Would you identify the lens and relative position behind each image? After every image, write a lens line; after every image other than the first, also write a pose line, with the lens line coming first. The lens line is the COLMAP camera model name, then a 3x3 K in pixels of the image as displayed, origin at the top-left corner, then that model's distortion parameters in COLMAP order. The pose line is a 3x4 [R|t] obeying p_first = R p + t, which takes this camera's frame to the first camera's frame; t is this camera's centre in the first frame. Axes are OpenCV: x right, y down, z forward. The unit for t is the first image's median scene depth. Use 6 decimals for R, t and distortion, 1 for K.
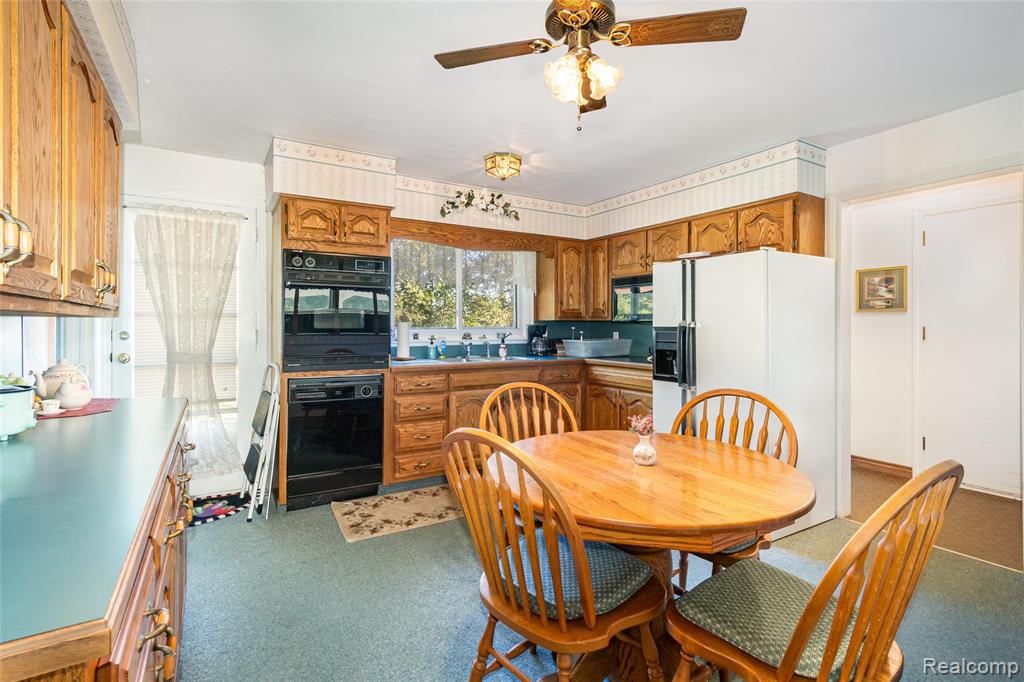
lens RADIAL K [[482.2, 0, 501.7], [0, 482.2, 324.9], [0, 0, 1]] dist [0.003378, 0.001643]
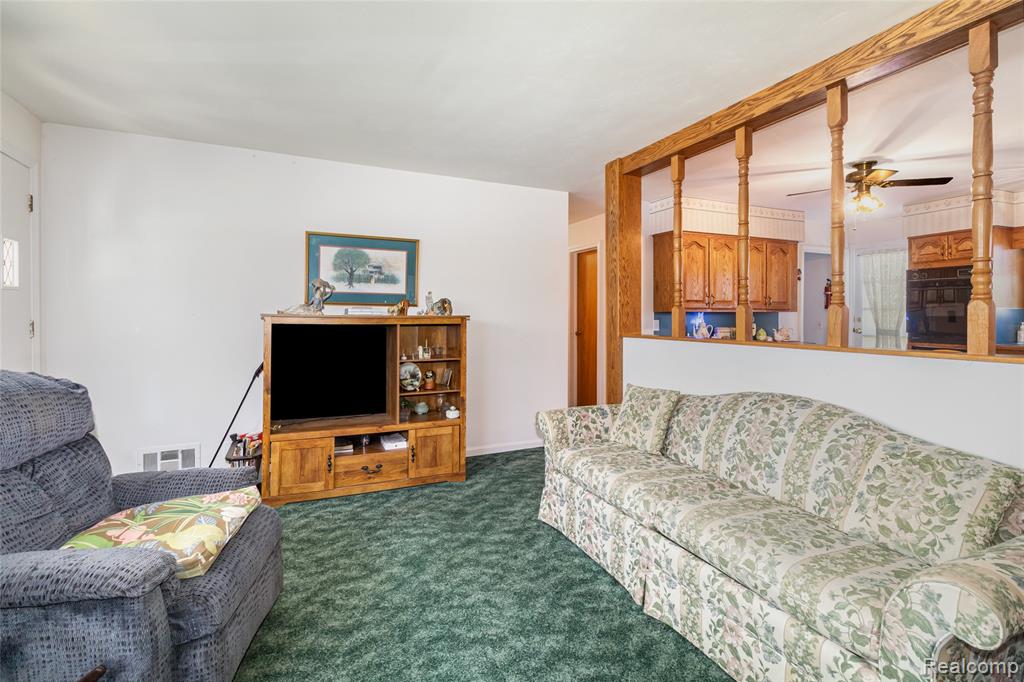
lens RADIAL K [[482.2, 0, 519.8], [0, 482.2, 317.2], [0, 0, 1]] dist [0.003378, 0.001643]
pose [[-0.117969, 0.005273, -0.993003, 1.233594], [0.006448, 0.999969, 0.004544, -0.004977], [0.992996, -0.005867, -0.117999, -0.145288]]
